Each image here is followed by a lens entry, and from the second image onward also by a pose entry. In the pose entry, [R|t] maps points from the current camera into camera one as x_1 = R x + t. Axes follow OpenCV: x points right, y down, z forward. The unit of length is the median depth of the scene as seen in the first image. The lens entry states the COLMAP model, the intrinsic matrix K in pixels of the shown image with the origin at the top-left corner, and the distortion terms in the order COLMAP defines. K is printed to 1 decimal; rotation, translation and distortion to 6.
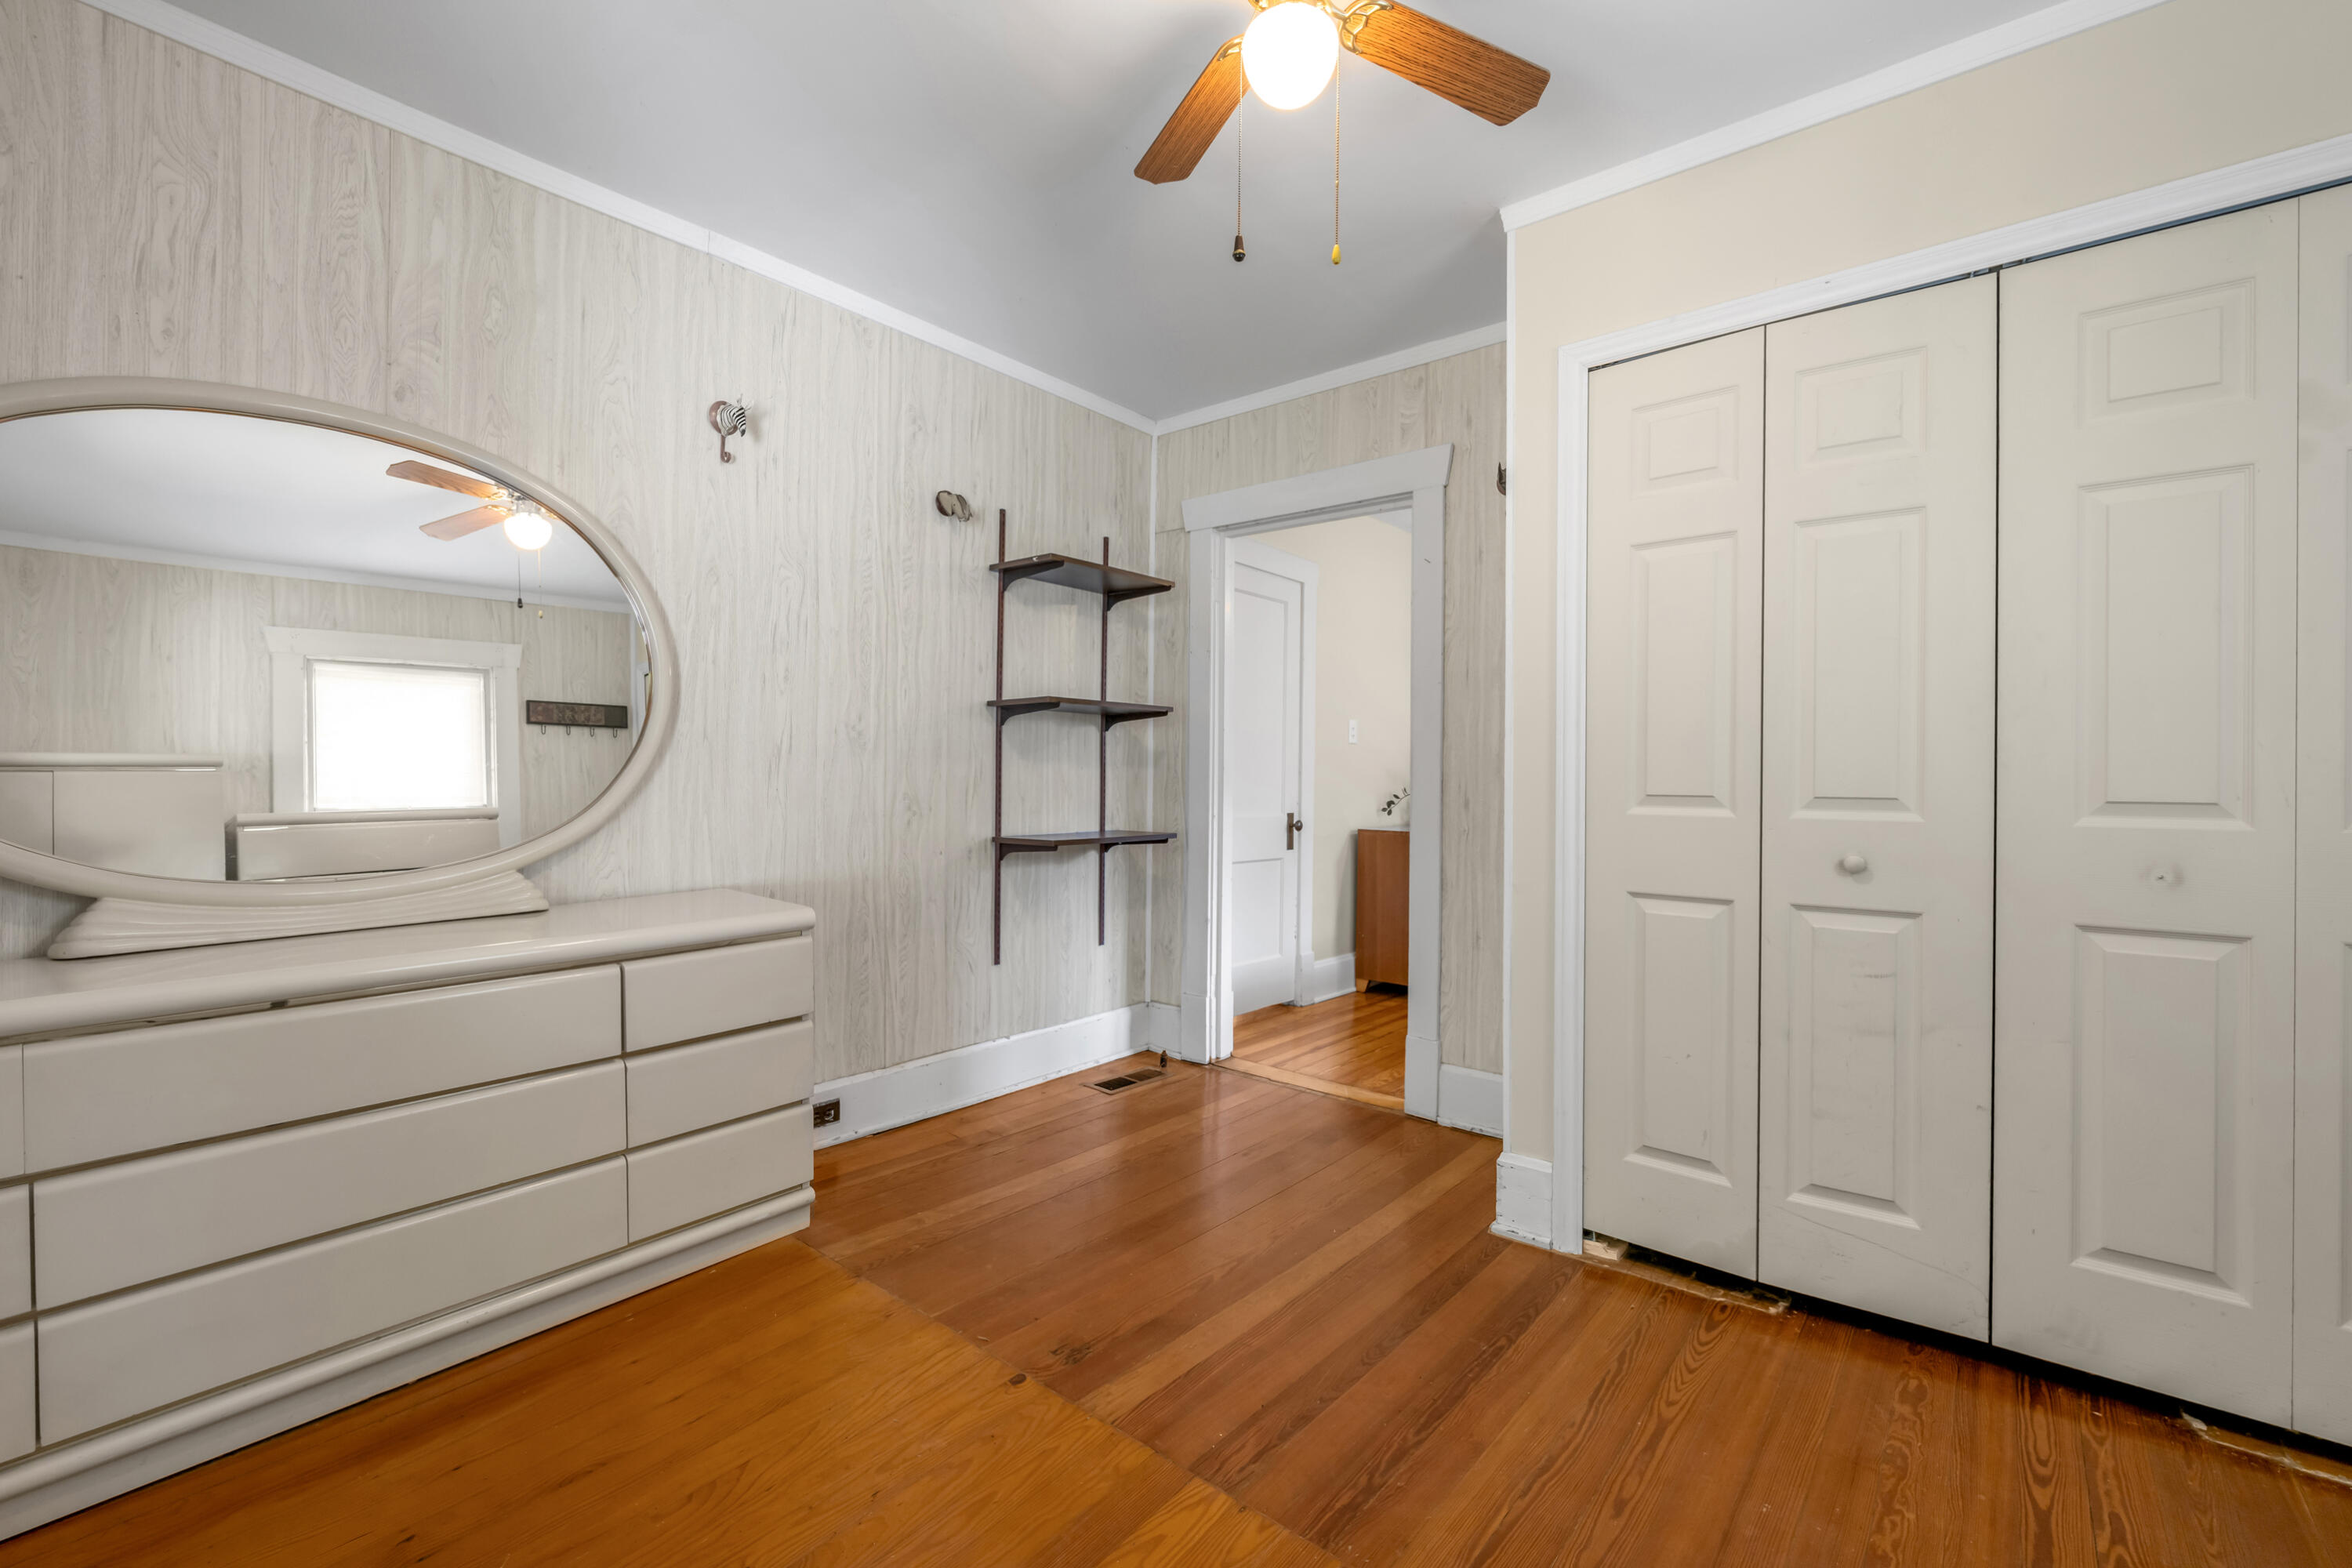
lens RADIAL K [[943.0, 0, 1178.9], [0, 943.0, 754.5], [0, 0, 1]] dist [-0.002601, -0.000340]
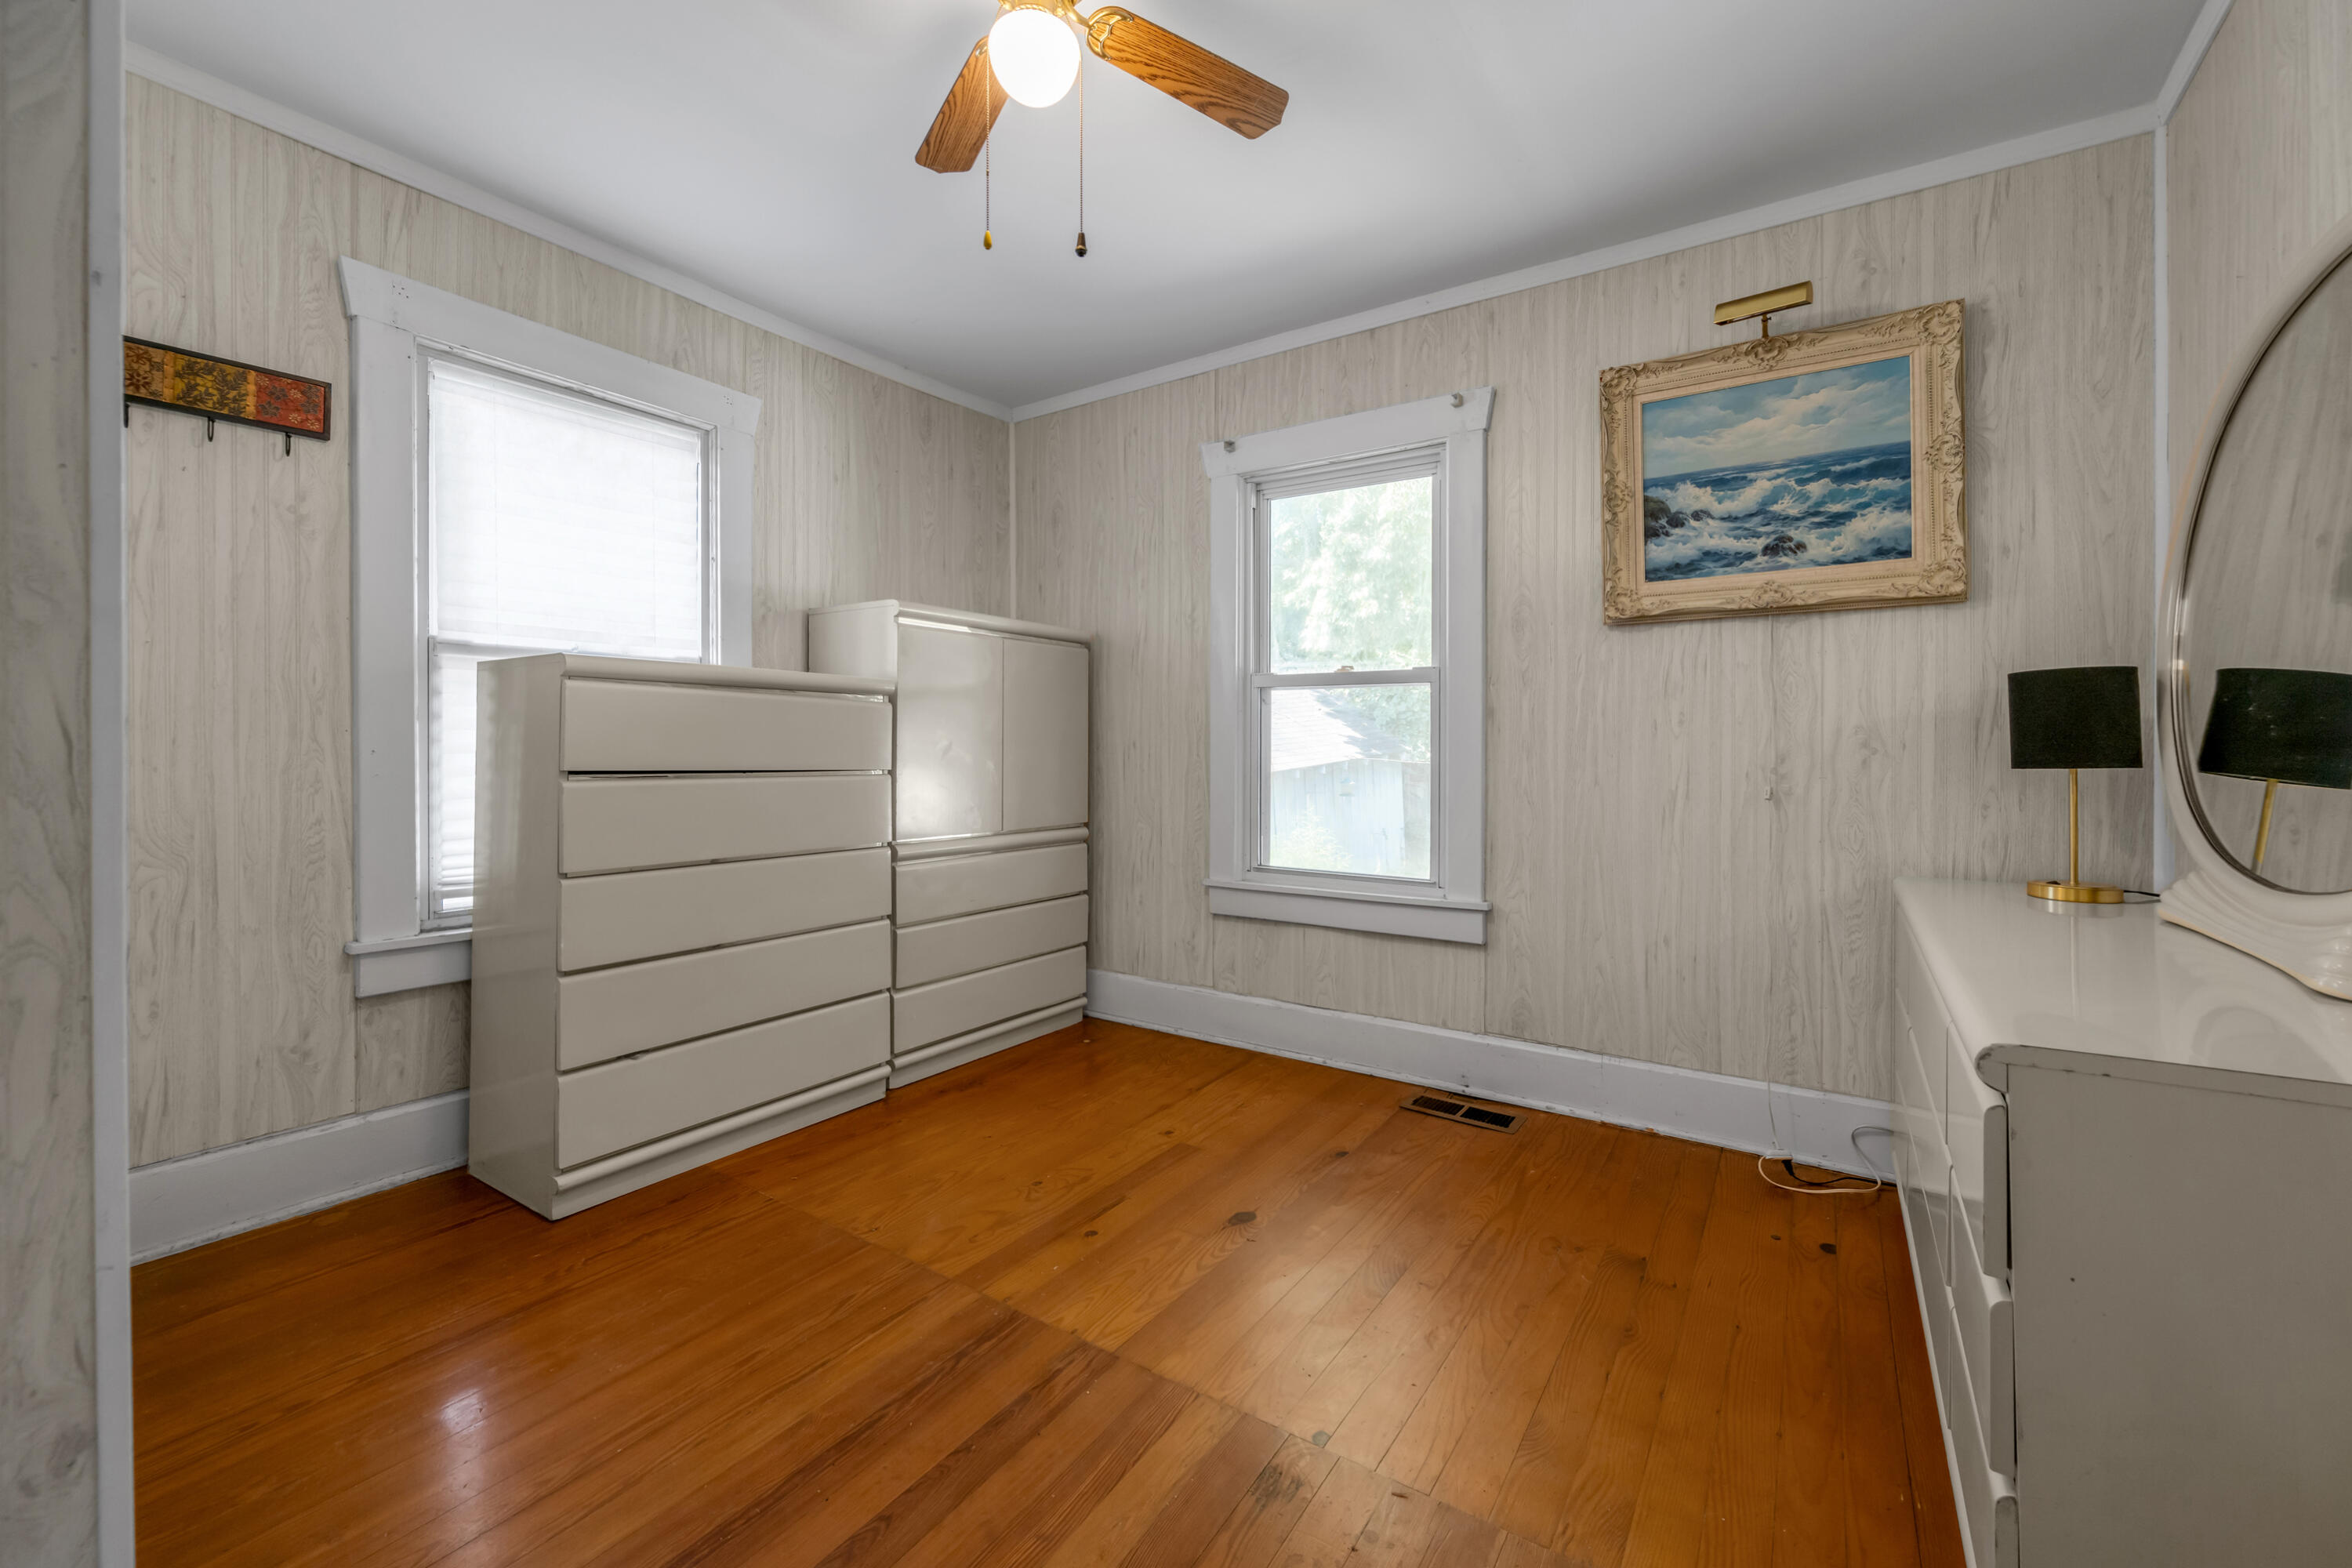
lens RADIAL K [[943.0, 0, 1178.9], [0, 943.0, 754.5], [0, 0, 1]] dist [-0.002601, -0.000340]
pose [[-0.995193, -0.007518, -0.097641, 0.053809], [-0.007197, 0.999967, -0.003637, 0.049609], [0.097665, -0.002917, -0.995215, 2.102014]]
